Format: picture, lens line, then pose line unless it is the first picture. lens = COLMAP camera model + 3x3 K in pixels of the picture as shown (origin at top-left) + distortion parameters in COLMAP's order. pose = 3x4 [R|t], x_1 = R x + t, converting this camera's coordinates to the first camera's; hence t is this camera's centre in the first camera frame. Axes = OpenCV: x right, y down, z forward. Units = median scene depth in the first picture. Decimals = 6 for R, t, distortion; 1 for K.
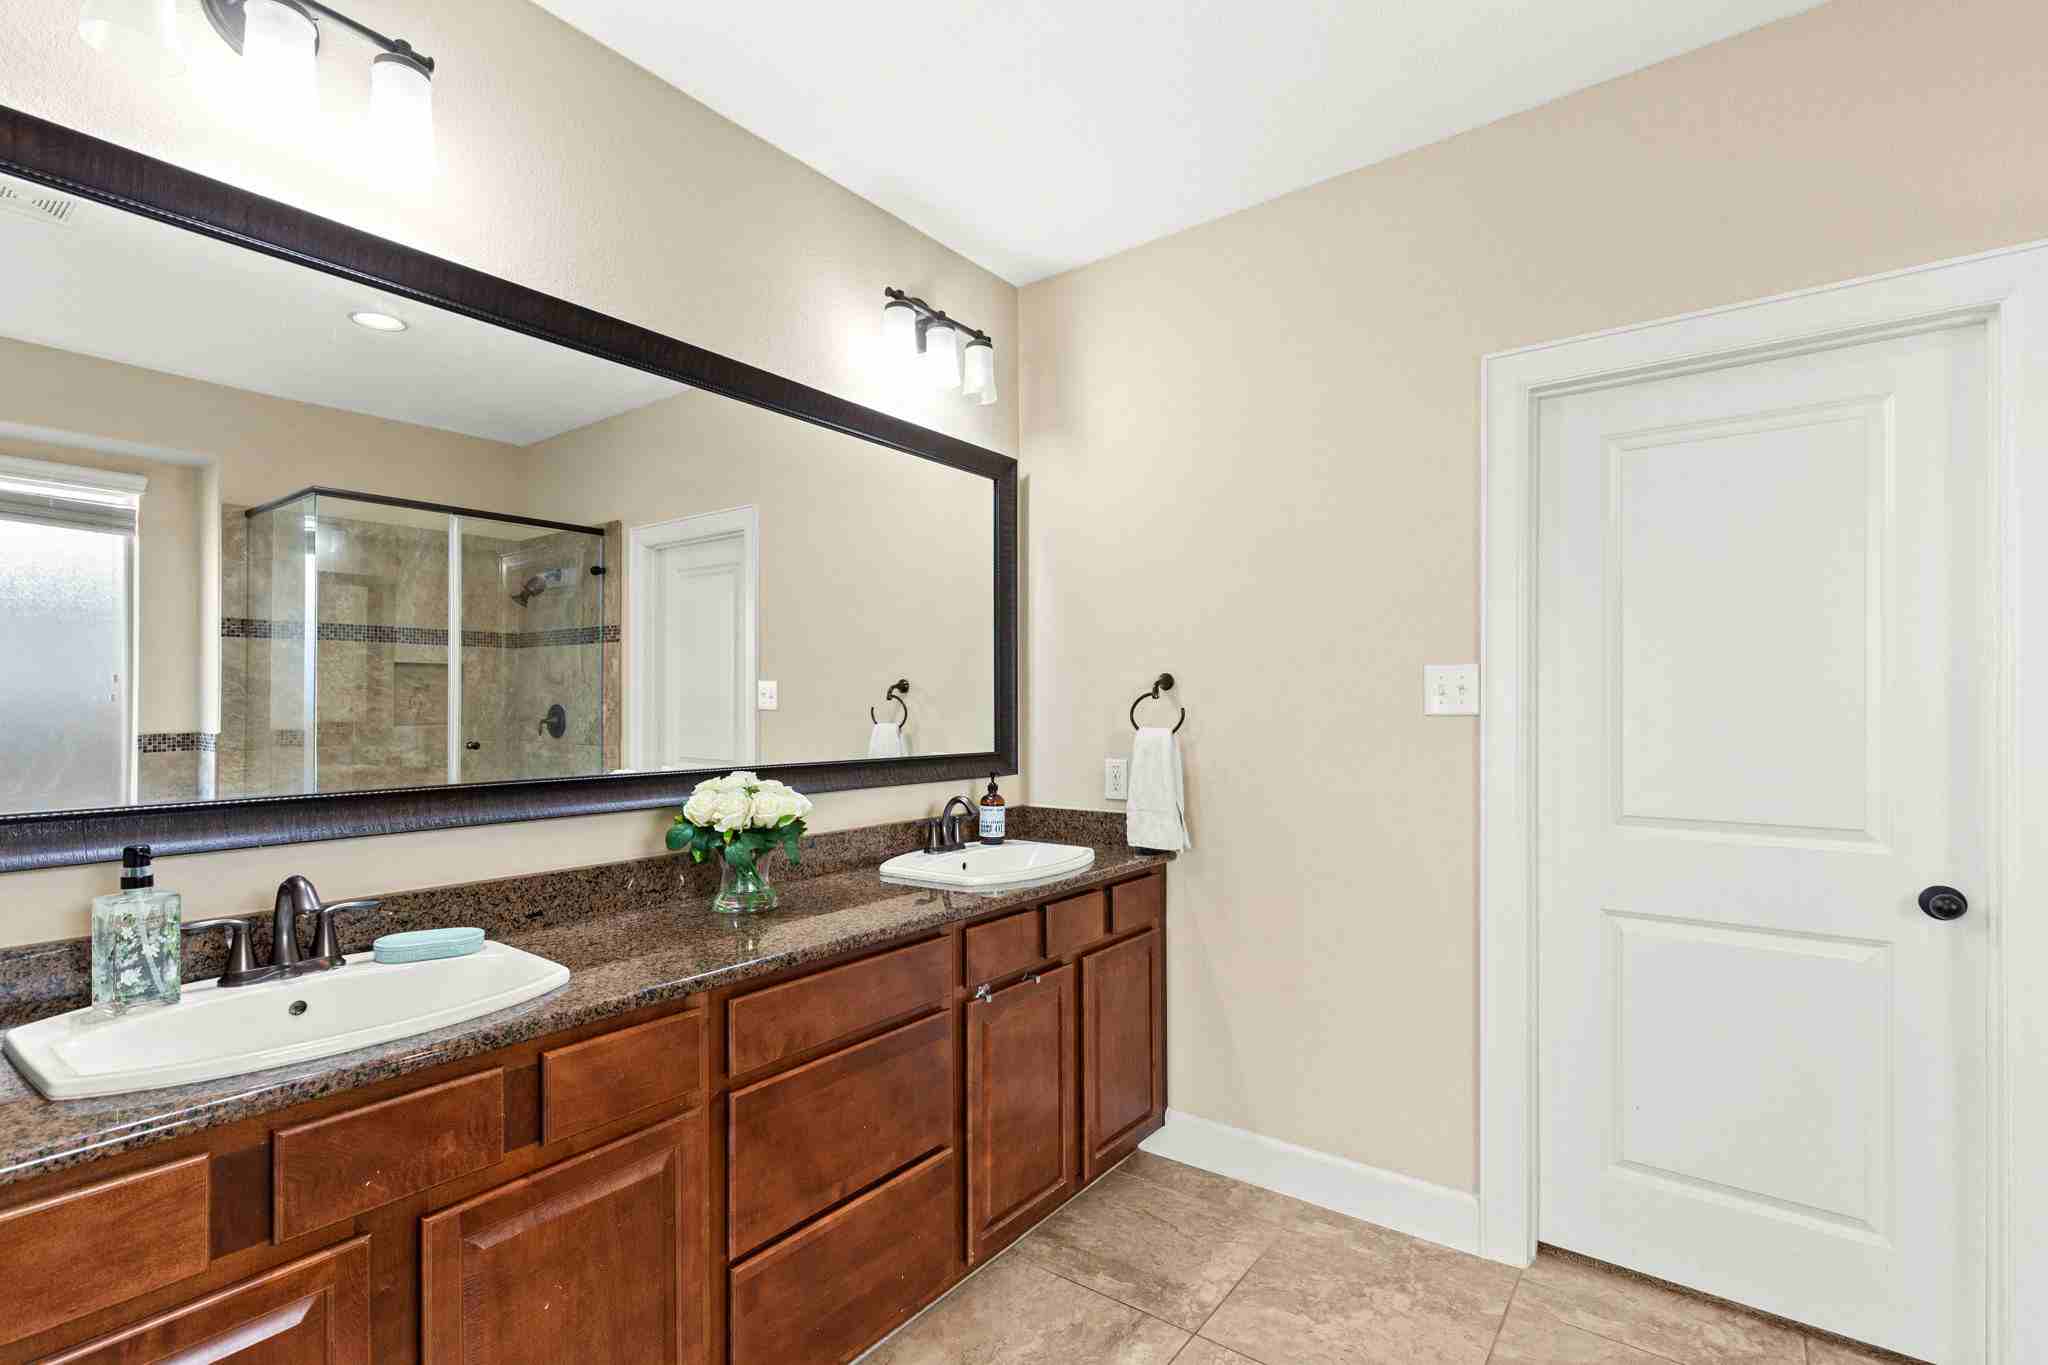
lens RADIAL K [[965.0, 0, 1016.6], [0, 965.0, 722.1], [0, 0, 1]] dist [0.002822, 0.000003]
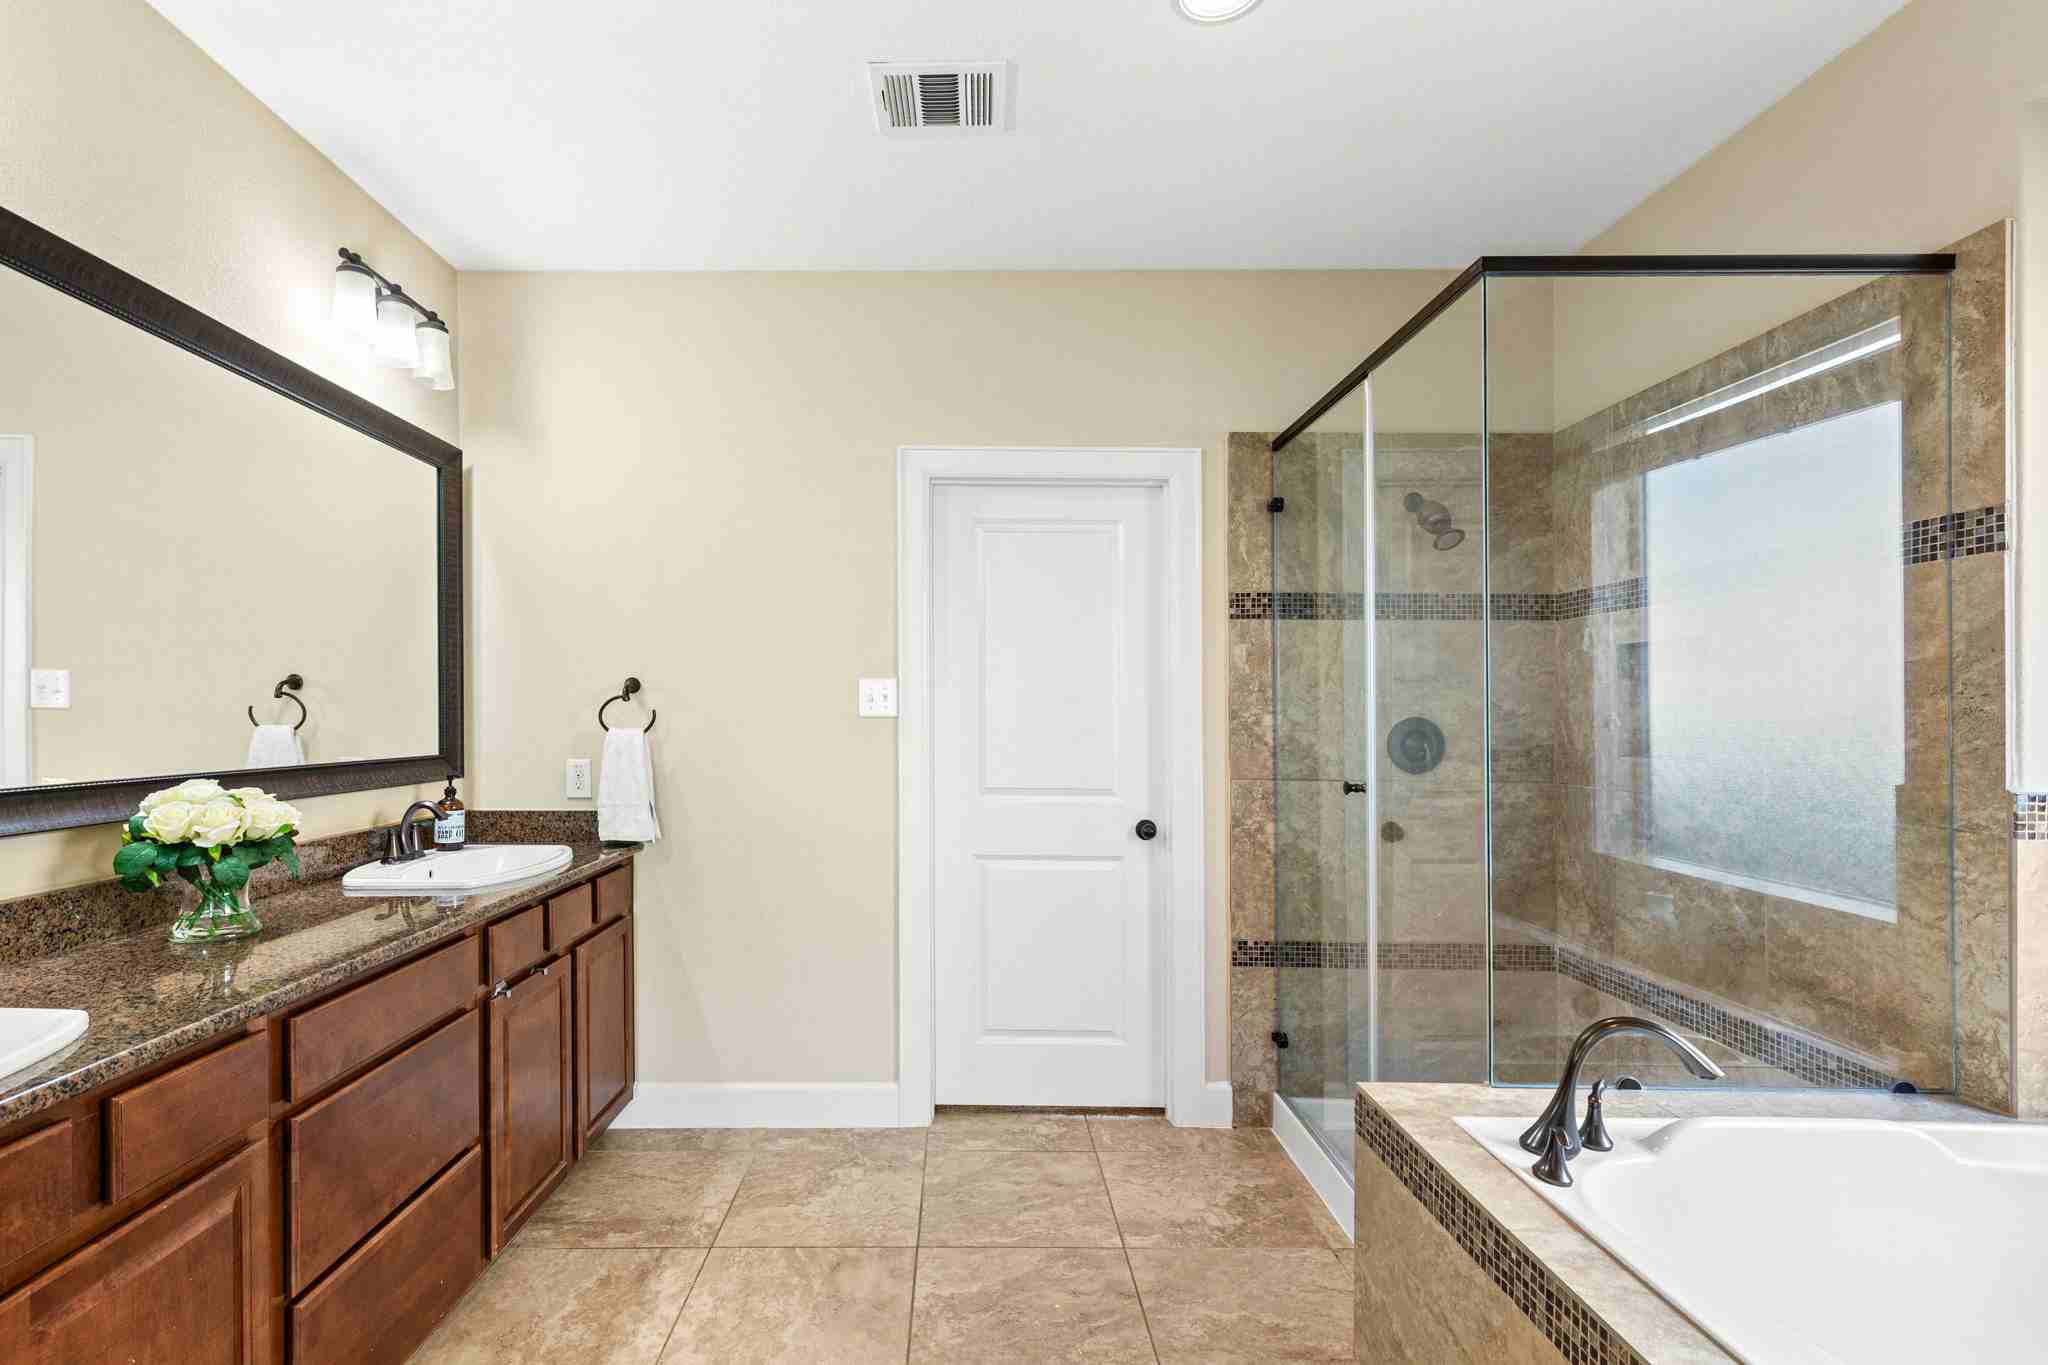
lens RADIAL K [[965.0, 0, 1016.6], [0, 965.0, 722.1], [0, 0, 1]] dist [0.002822, 0.000003]
pose [[0.765627, 0.000040, 0.643285, -0.247136], [0.002736, 0.999991, -0.003320, 0.004223], [-0.643279, 0.004302, 0.765620, -0.115012]]
